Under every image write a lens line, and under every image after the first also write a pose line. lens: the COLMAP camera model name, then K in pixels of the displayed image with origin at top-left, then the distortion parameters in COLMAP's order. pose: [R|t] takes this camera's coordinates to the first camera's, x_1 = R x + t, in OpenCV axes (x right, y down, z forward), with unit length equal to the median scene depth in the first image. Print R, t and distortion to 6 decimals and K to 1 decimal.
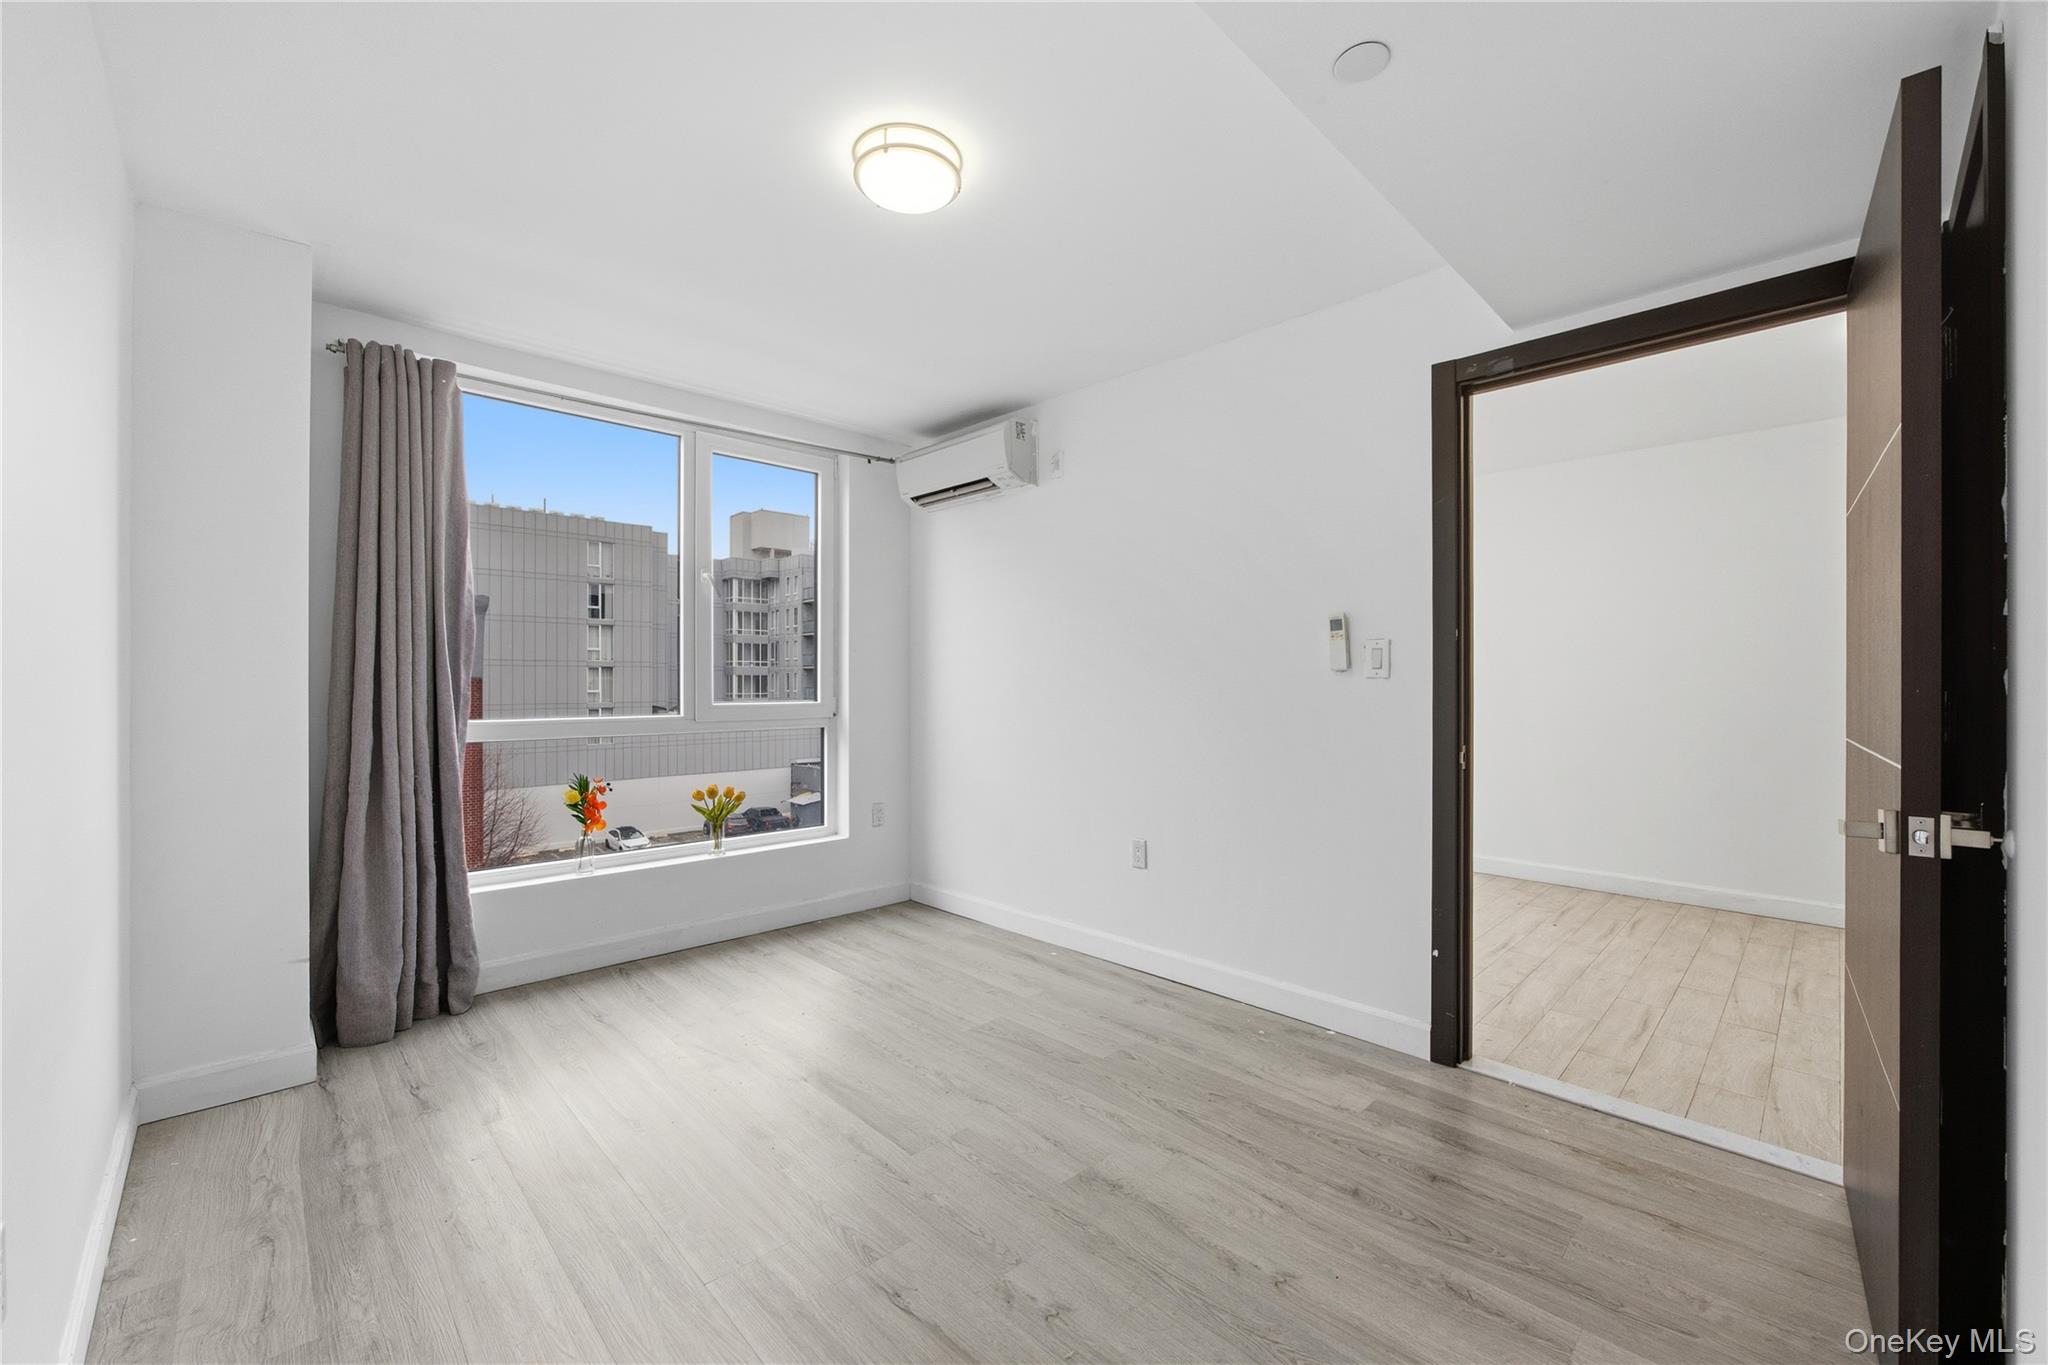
lens RADIAL K [[806.8, 0, 1028.9], [0, 806.8, 677.1], [0, 0, 1]] dist [-0.006962, 0.002439]
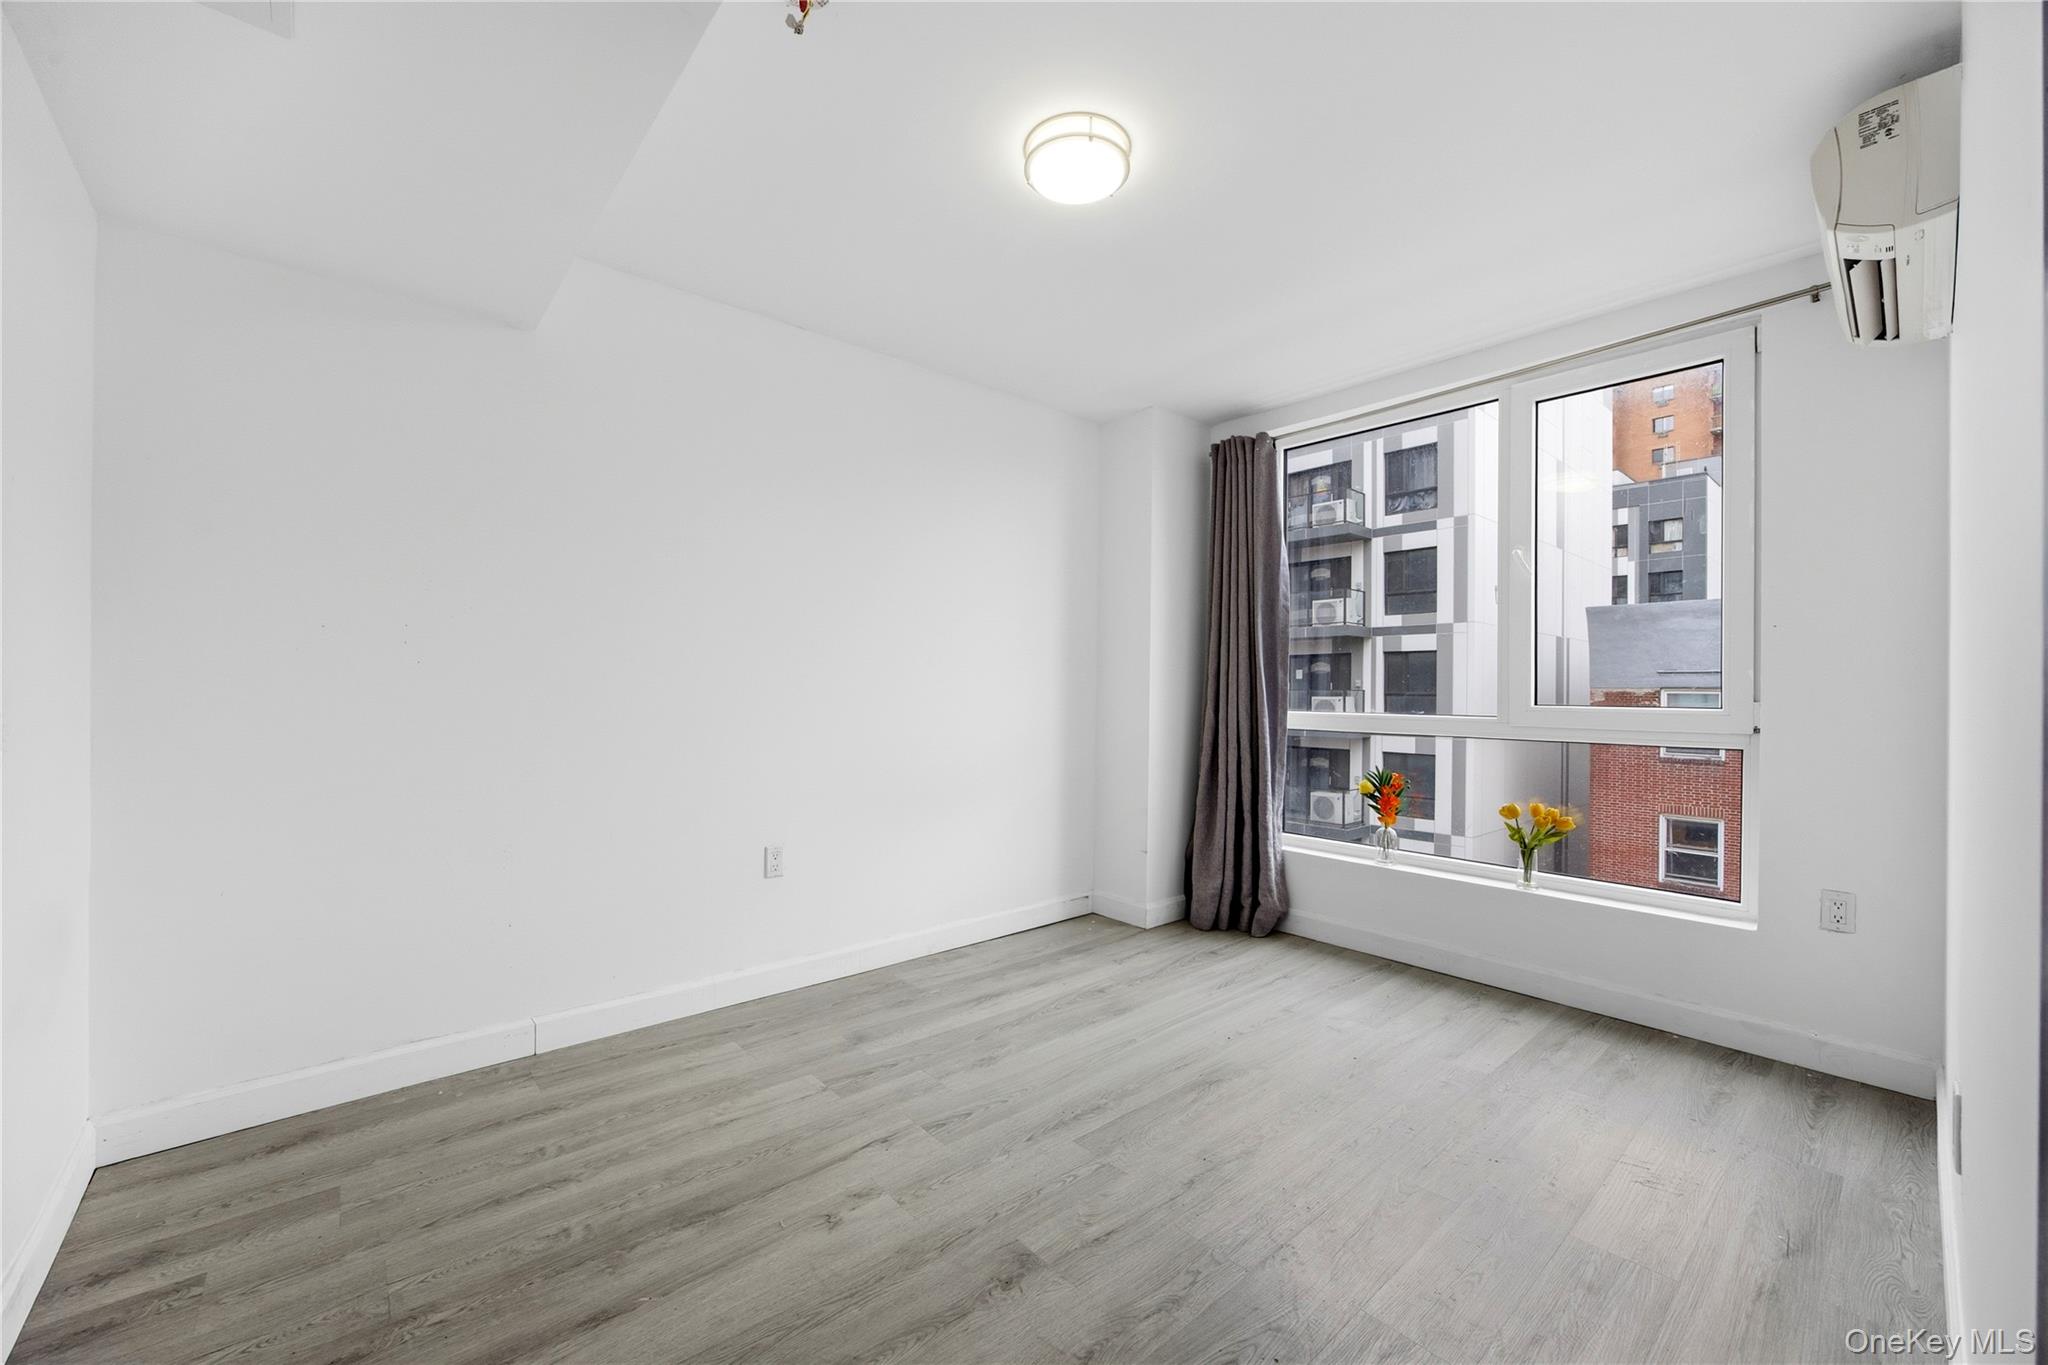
lens RADIAL K [[806.8, 0, 1023.1], [0, 806.8, 684.1], [0, 0, 1]] dist [-0.006962, 0.002439]
pose [[-0.044123, -0.008250, -0.998992, 0.564677], [-0.001312, 0.999966, -0.008200, 0.024295], [0.999025, 0.000949, -0.044133, 0.647602]]
